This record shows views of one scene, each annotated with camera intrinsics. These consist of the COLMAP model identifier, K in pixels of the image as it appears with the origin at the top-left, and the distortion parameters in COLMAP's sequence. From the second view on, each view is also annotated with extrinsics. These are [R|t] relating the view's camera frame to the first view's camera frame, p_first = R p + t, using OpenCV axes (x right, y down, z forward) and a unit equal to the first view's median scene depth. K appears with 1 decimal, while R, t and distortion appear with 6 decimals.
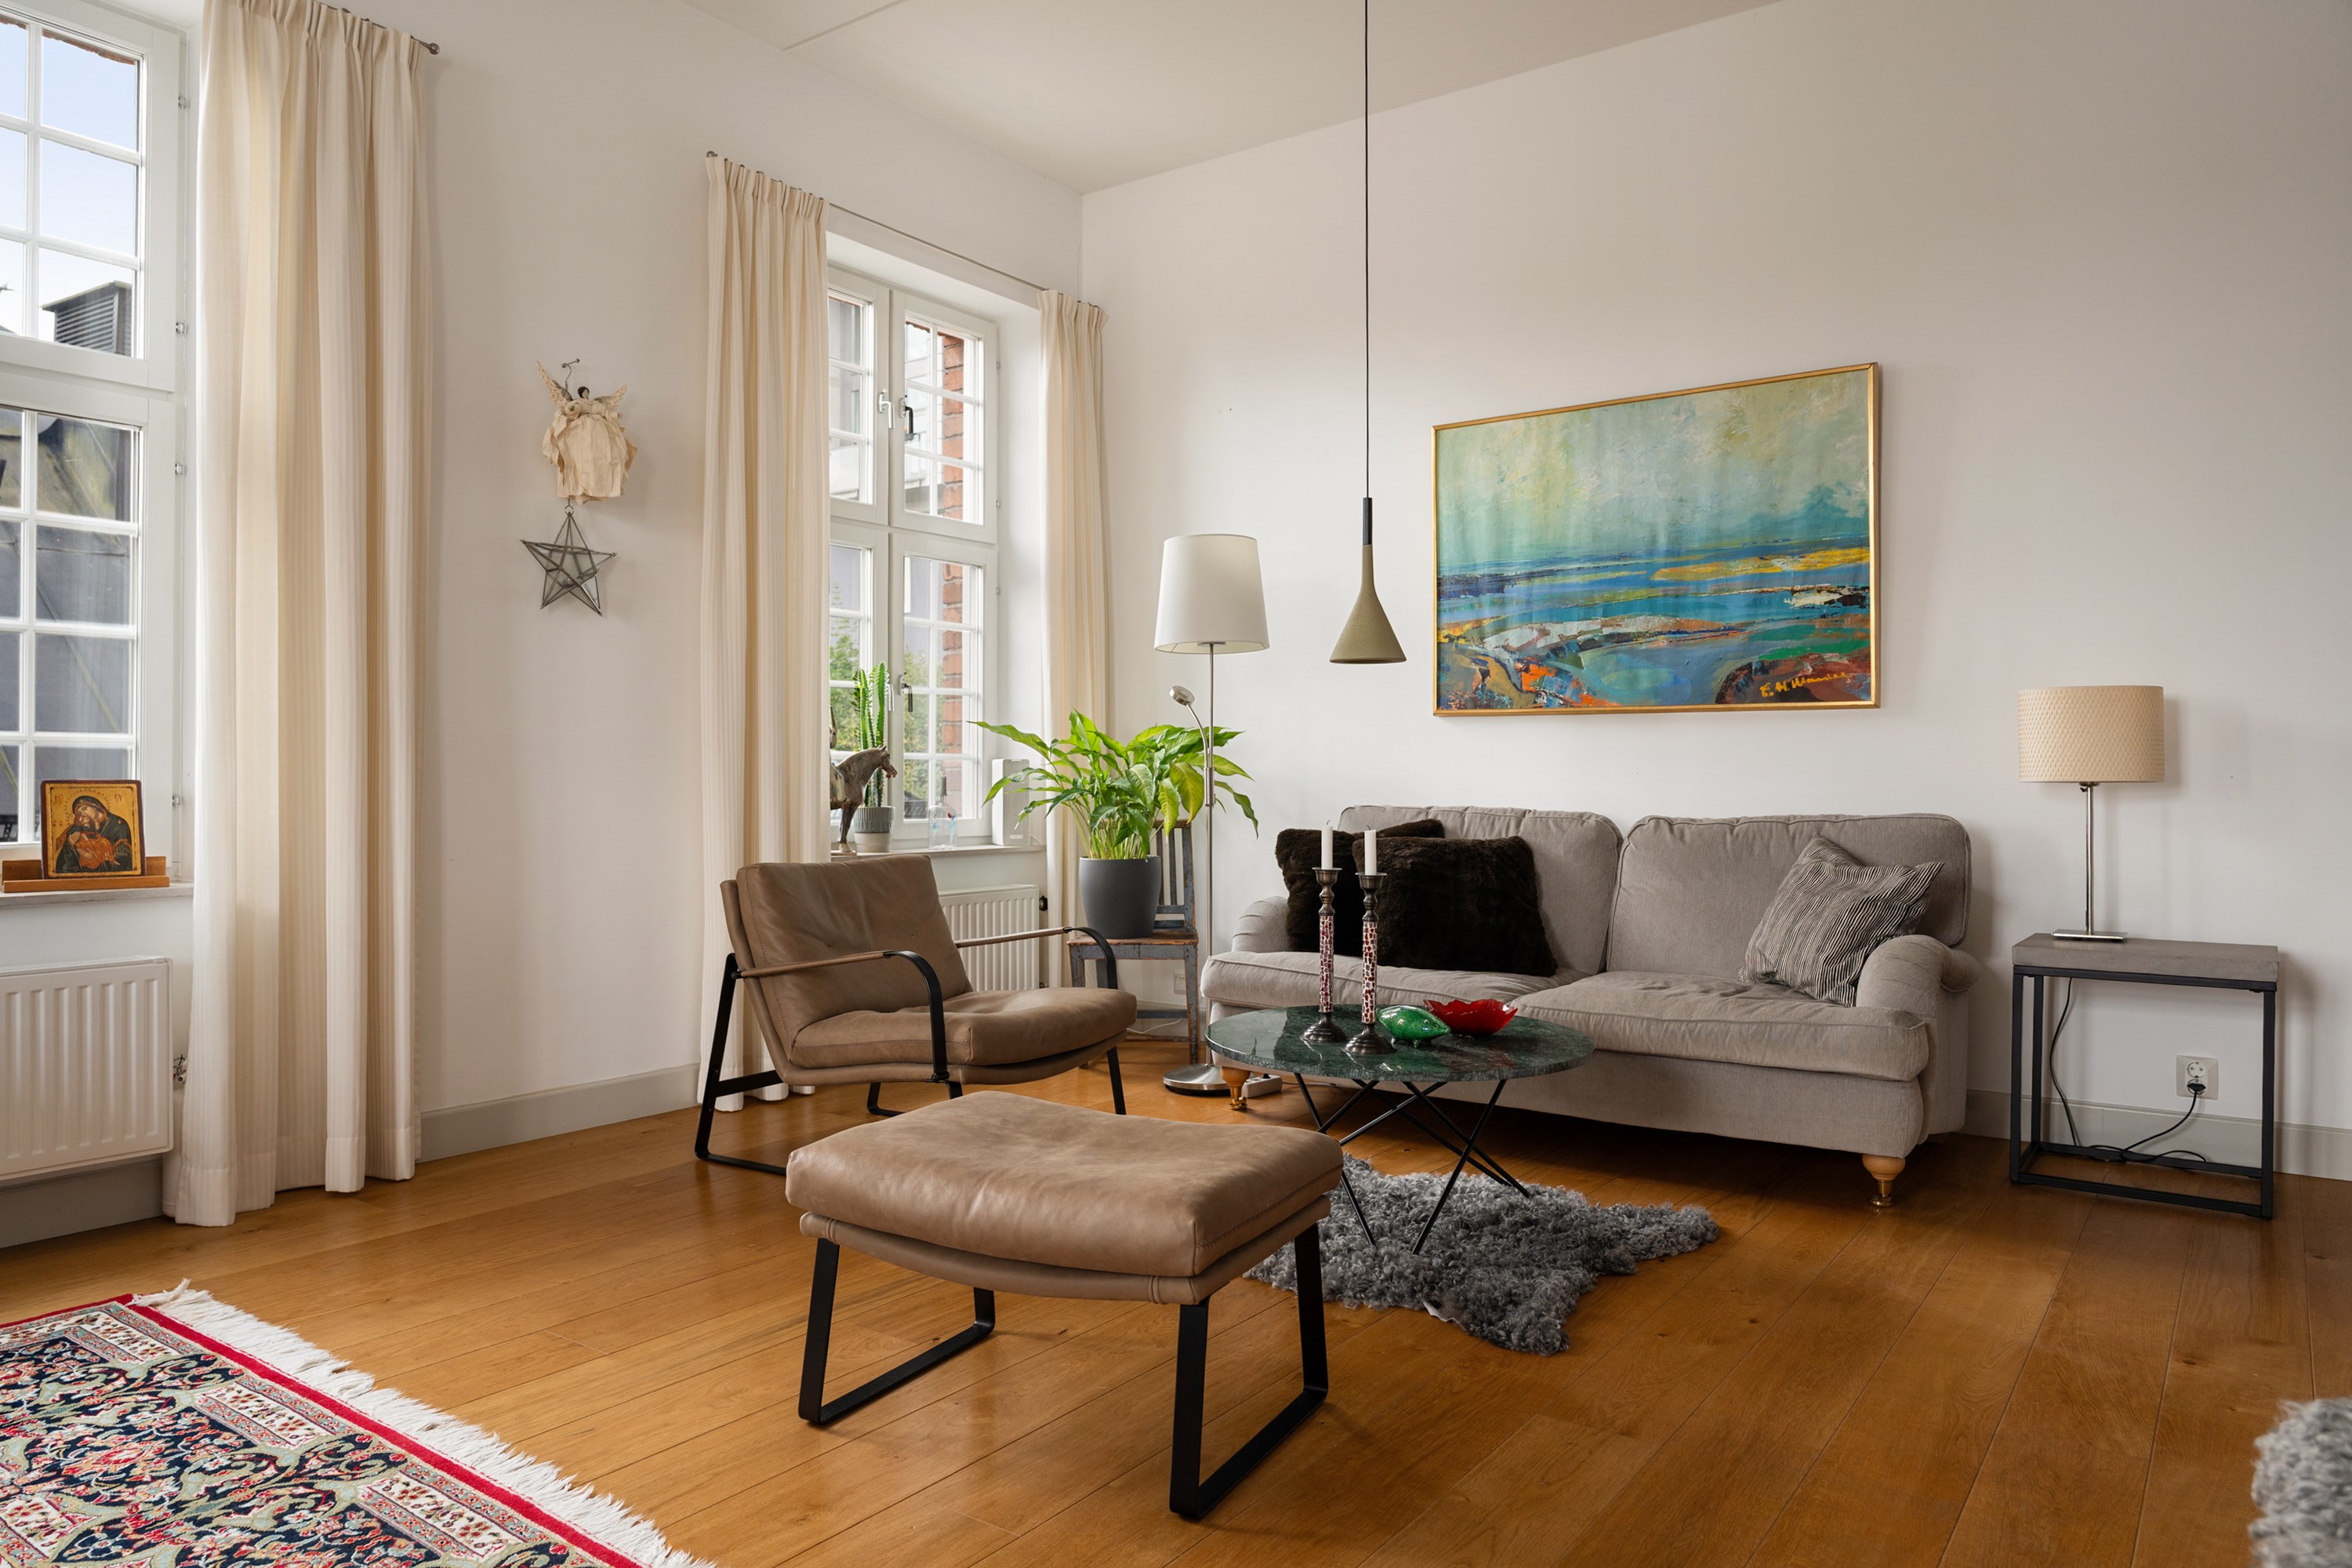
lens RADIAL K [[1521.7, 0, 1195.5], [0, 1521.7, 779.2], [0, 0, 1]] dist [-0.012083, -0.004763]
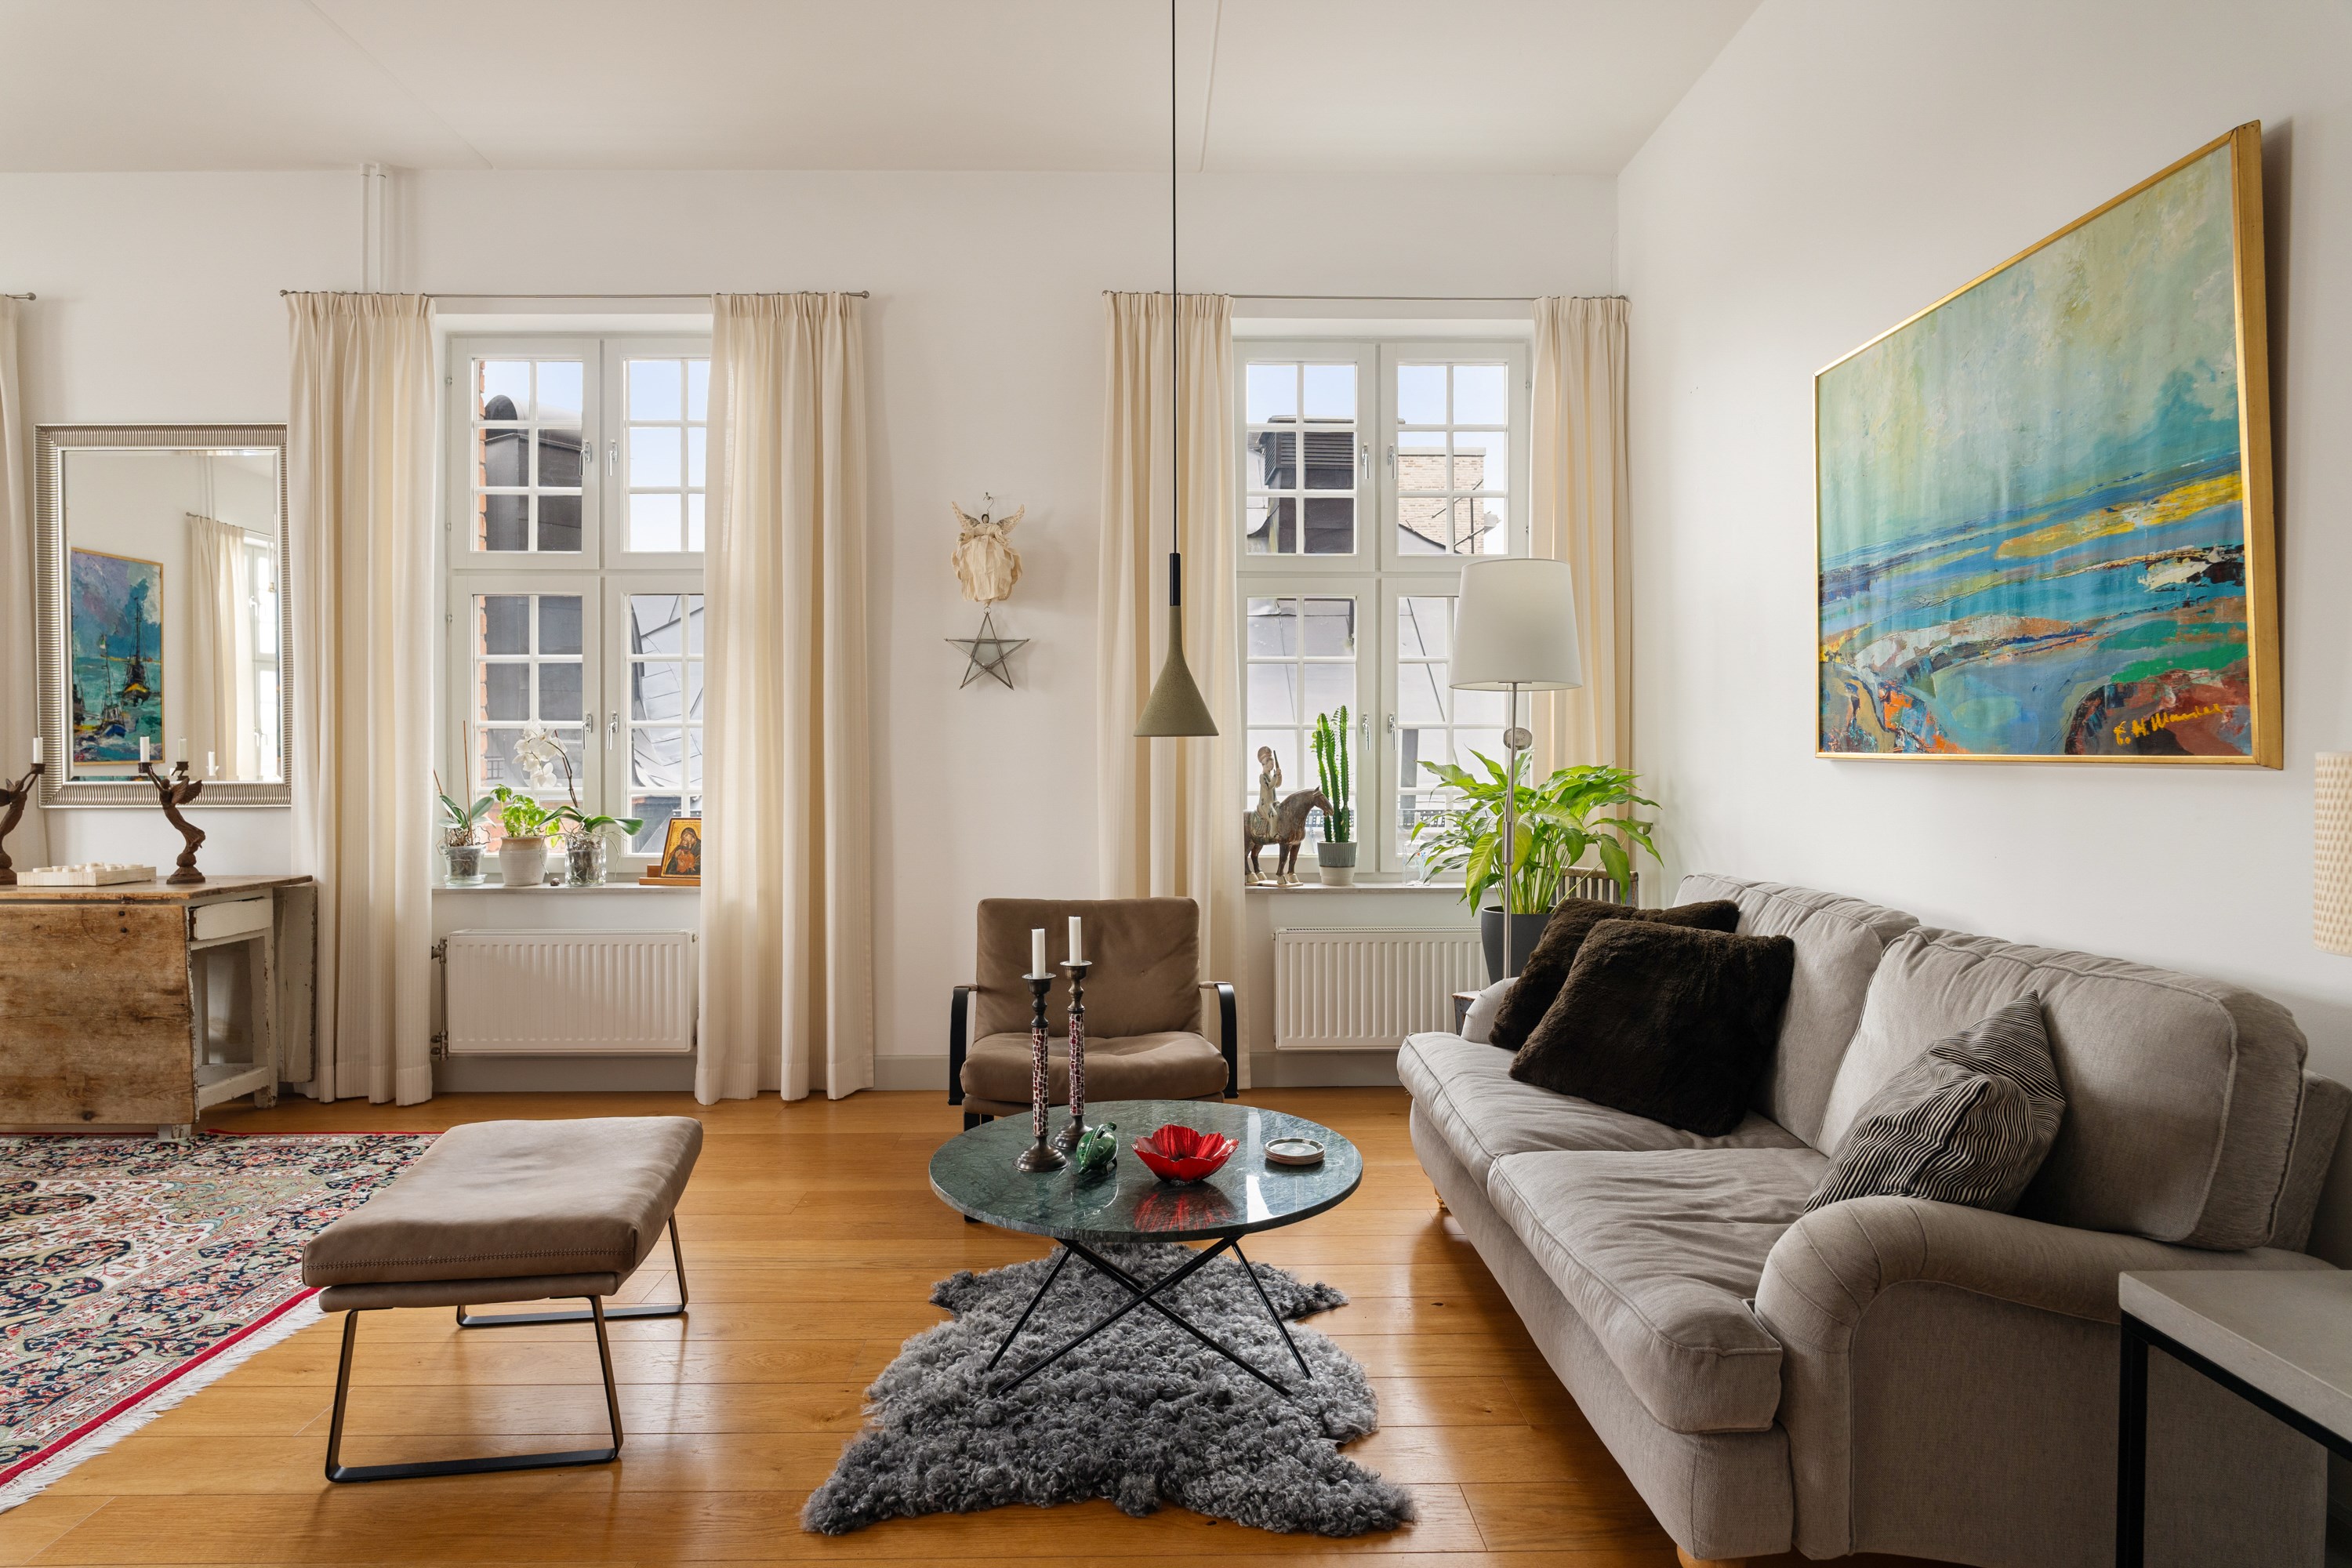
lens RADIAL K [[1388.4, 0, 1175.1], [0, 1388.4, 772.3], [0, 0, 1]] dist [-0.012577, 0.003569]
pose [[0.598184, 0.010126, -0.801295, 0.574563], [-0.000045, 0.999921, 0.012602, -0.049514], [0.801359, -0.007502, 0.598137, 0.380413]]
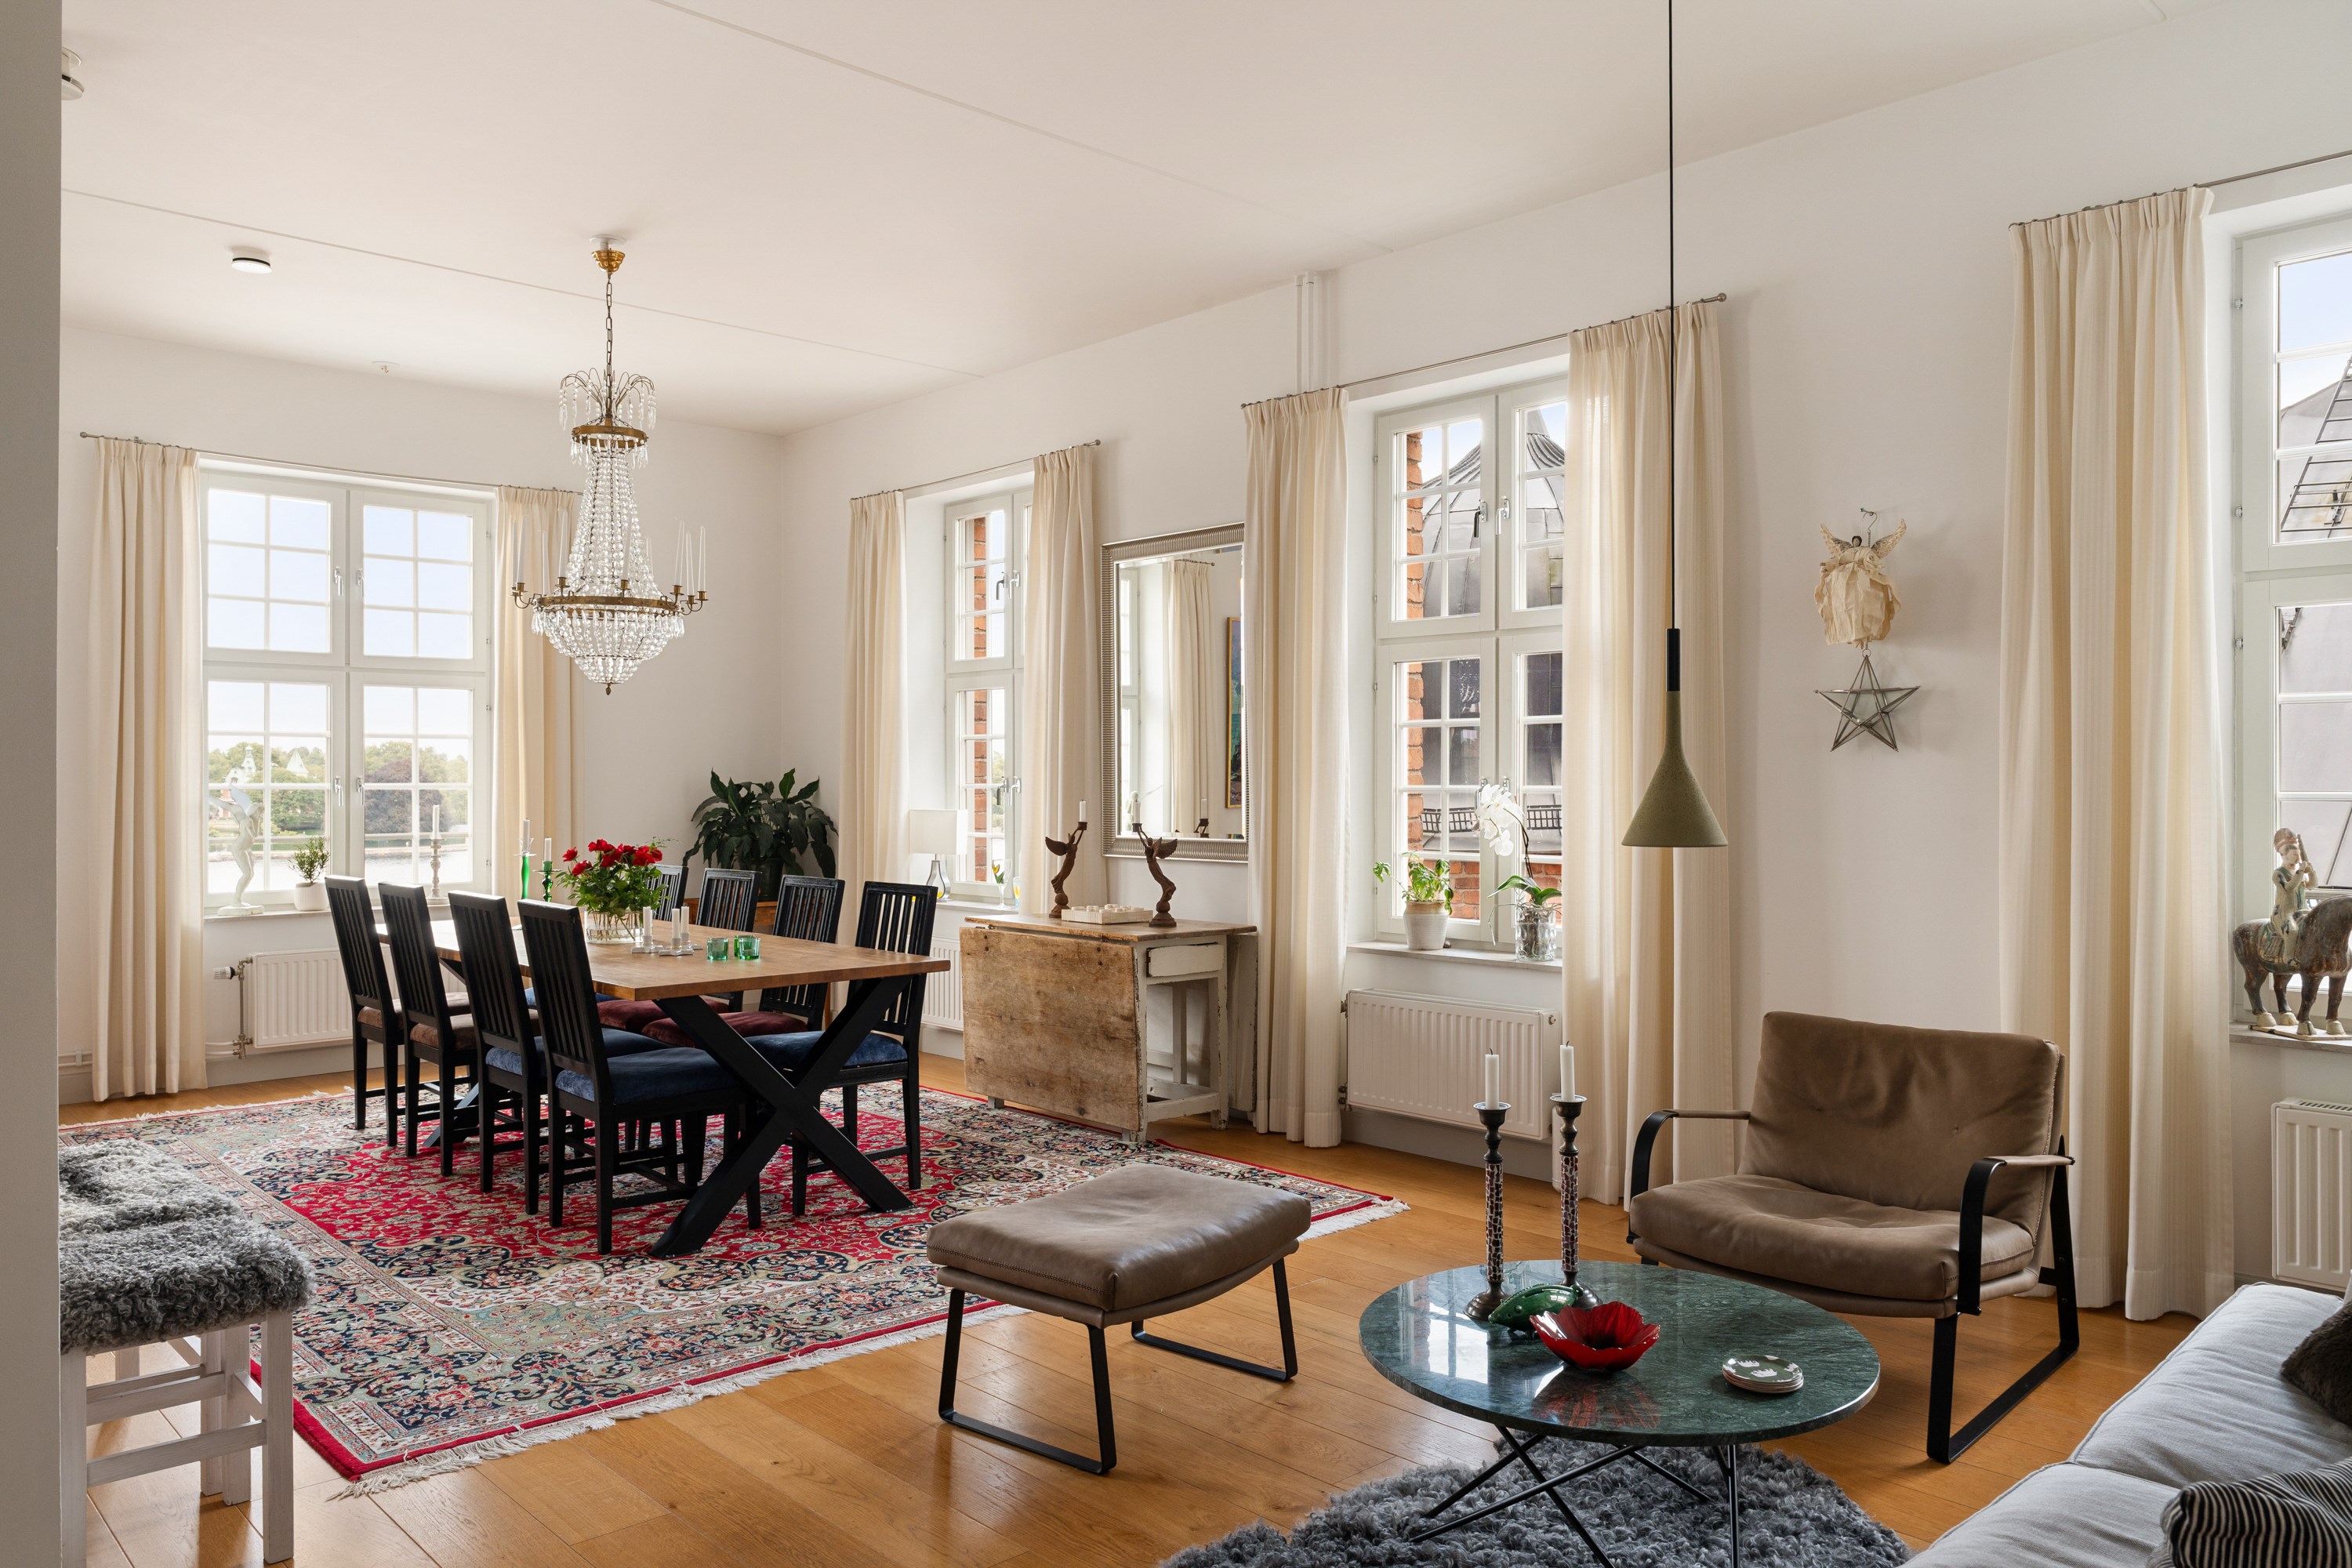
lens RADIAL K [[1647.8, 0, 1181.0], [0, 1647.8, 780.1], [0, 0, 1]] dist [-0.005235, -0.000082]
pose [[-0.191366, 0.000168, -0.981519, 0.717576], [-0.002048, 0.999998, 0.000570, -0.081619], [0.981517, 0.002119, -0.191365, 0.683755]]
